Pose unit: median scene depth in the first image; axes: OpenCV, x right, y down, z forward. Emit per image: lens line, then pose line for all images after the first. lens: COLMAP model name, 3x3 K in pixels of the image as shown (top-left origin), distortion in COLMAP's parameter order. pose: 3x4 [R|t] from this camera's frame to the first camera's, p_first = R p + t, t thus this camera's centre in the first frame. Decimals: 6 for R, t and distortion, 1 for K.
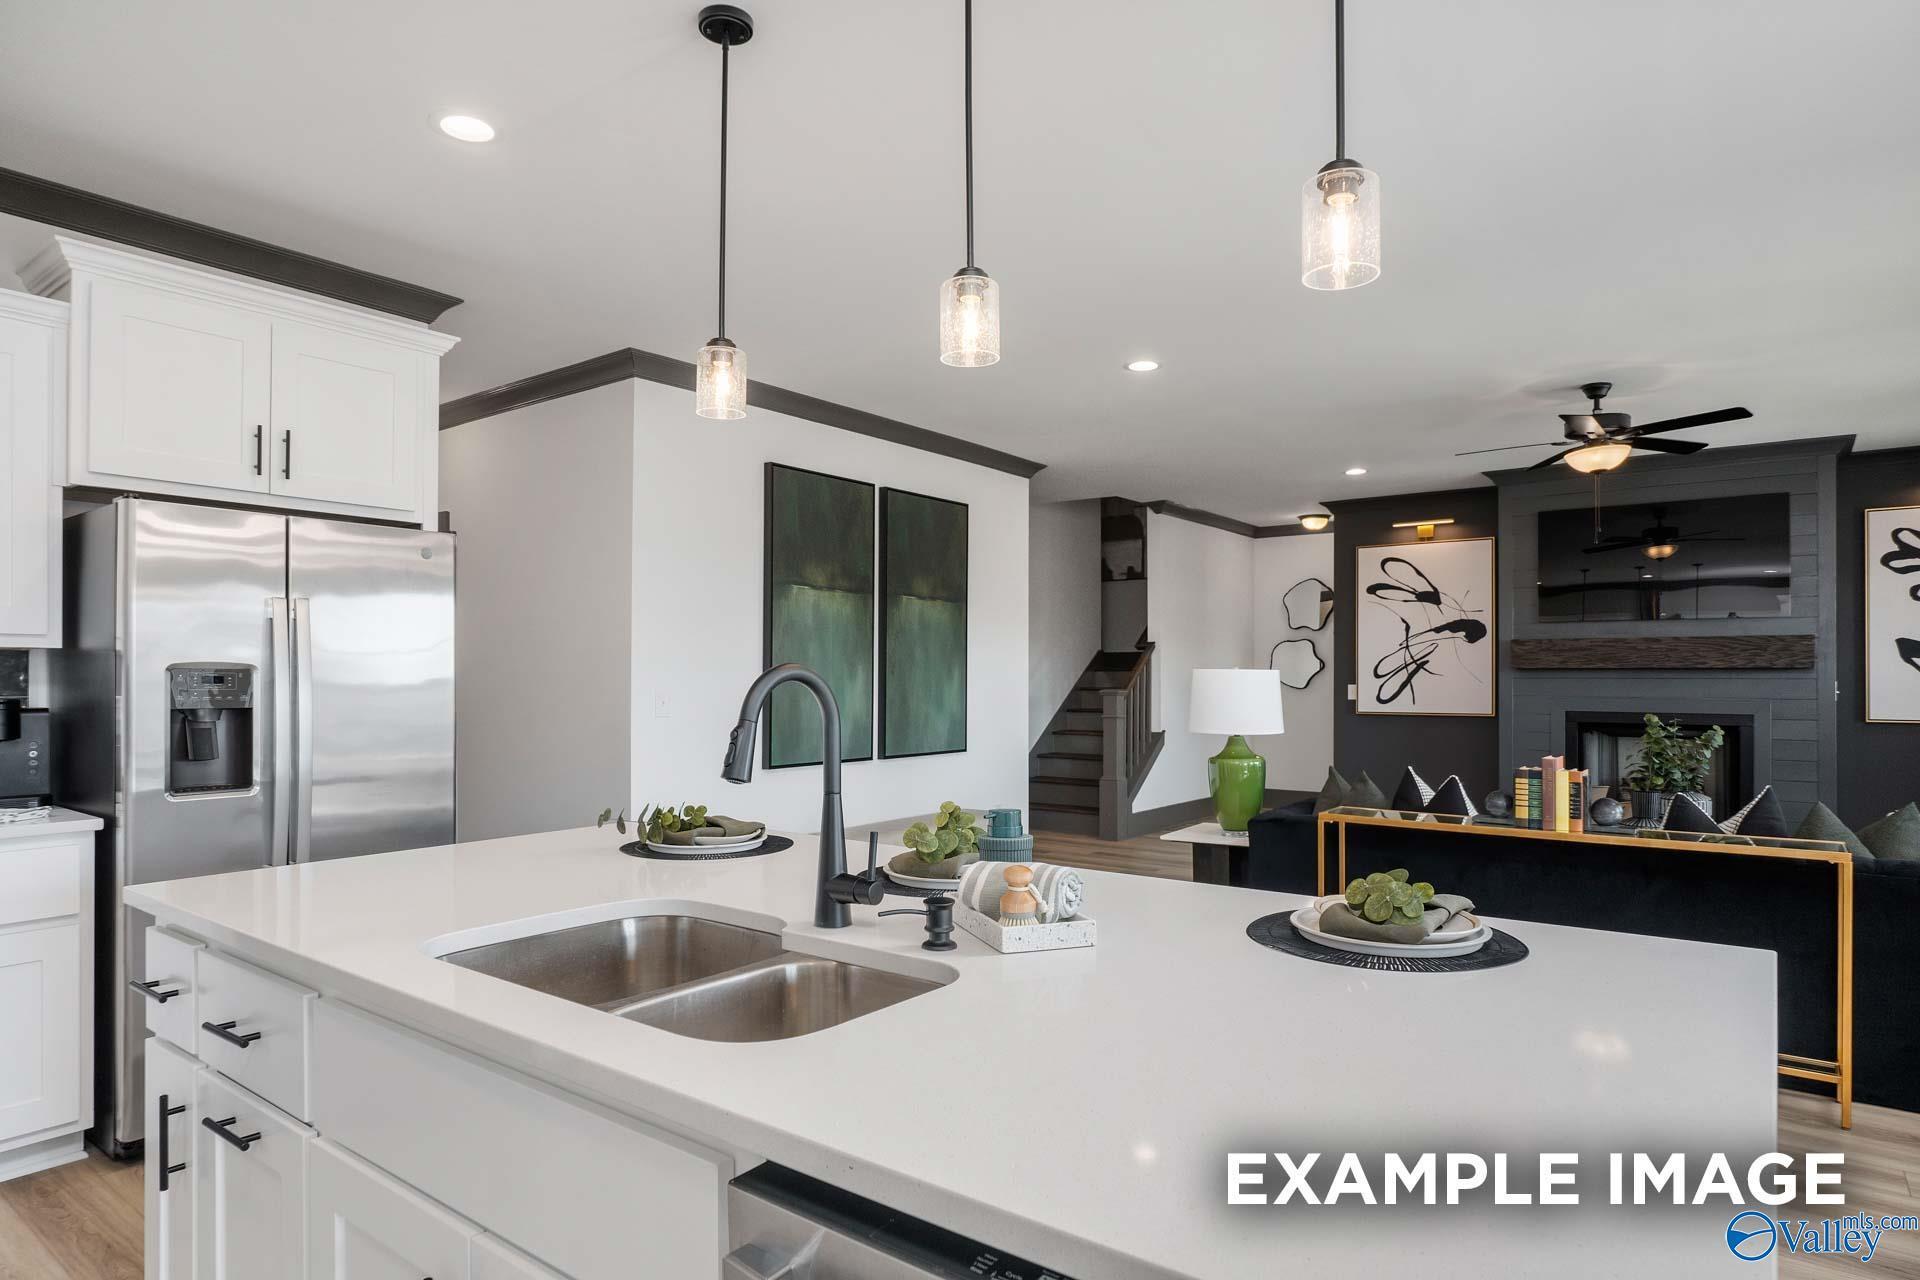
lens RADIAL K [[1092.6, 0, 955.9], [0, 1092.6, 656.5], [0, 0, 1]] dist [-0.000054, -0.000326]
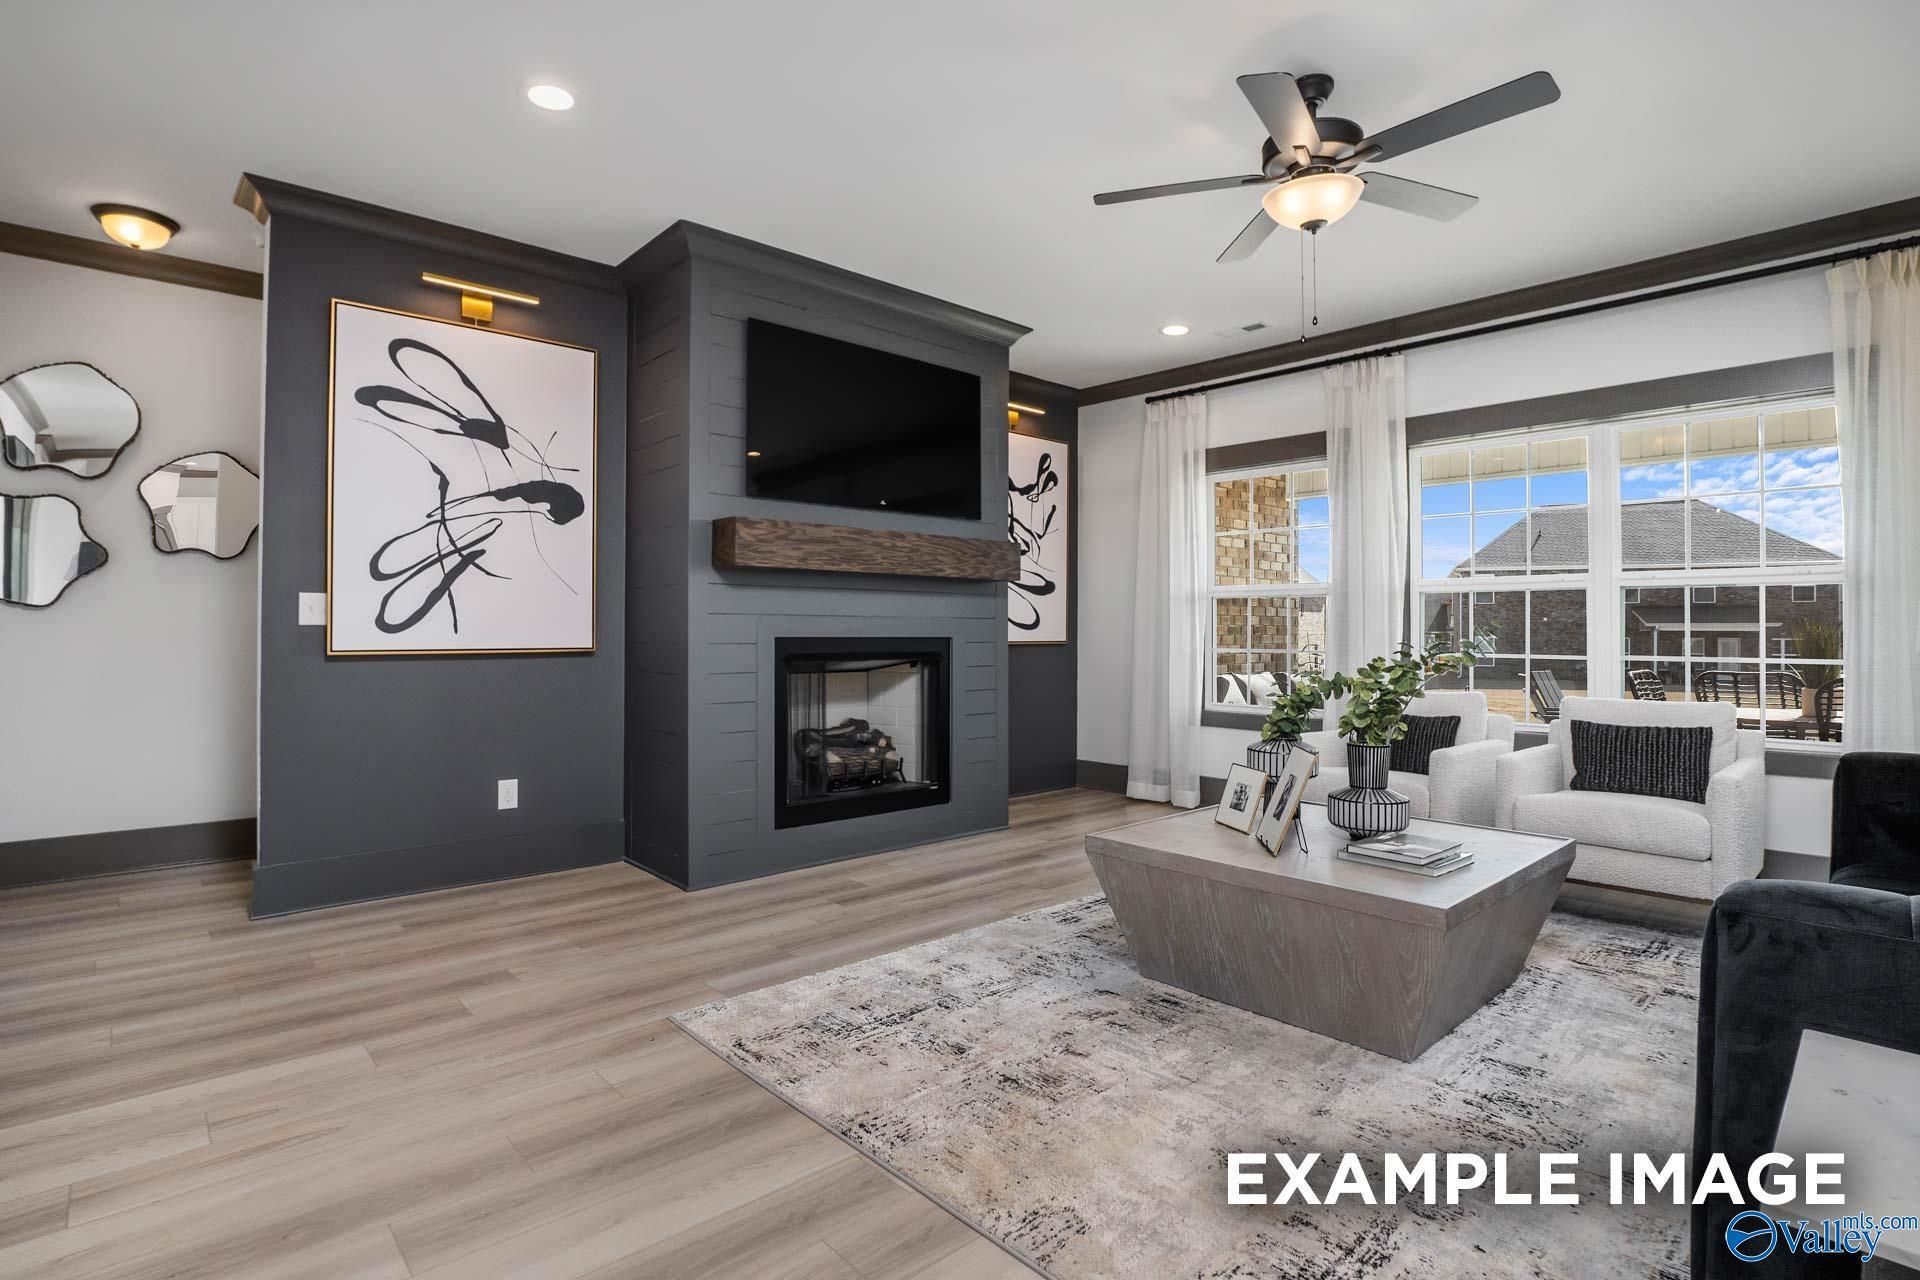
lens RADIAL K [[951.2, 0, 950.3], [0, 951.2, 620.4], [0, 0, 1]] dist [0.001959, 0.001248]
pose [[0.199200, 0.005594, 0.979943, 0.022096], [-0.020478, 0.999789, -0.001545, 0.033846], [-0.979745, -0.019759, 0.199272, 0.677486]]
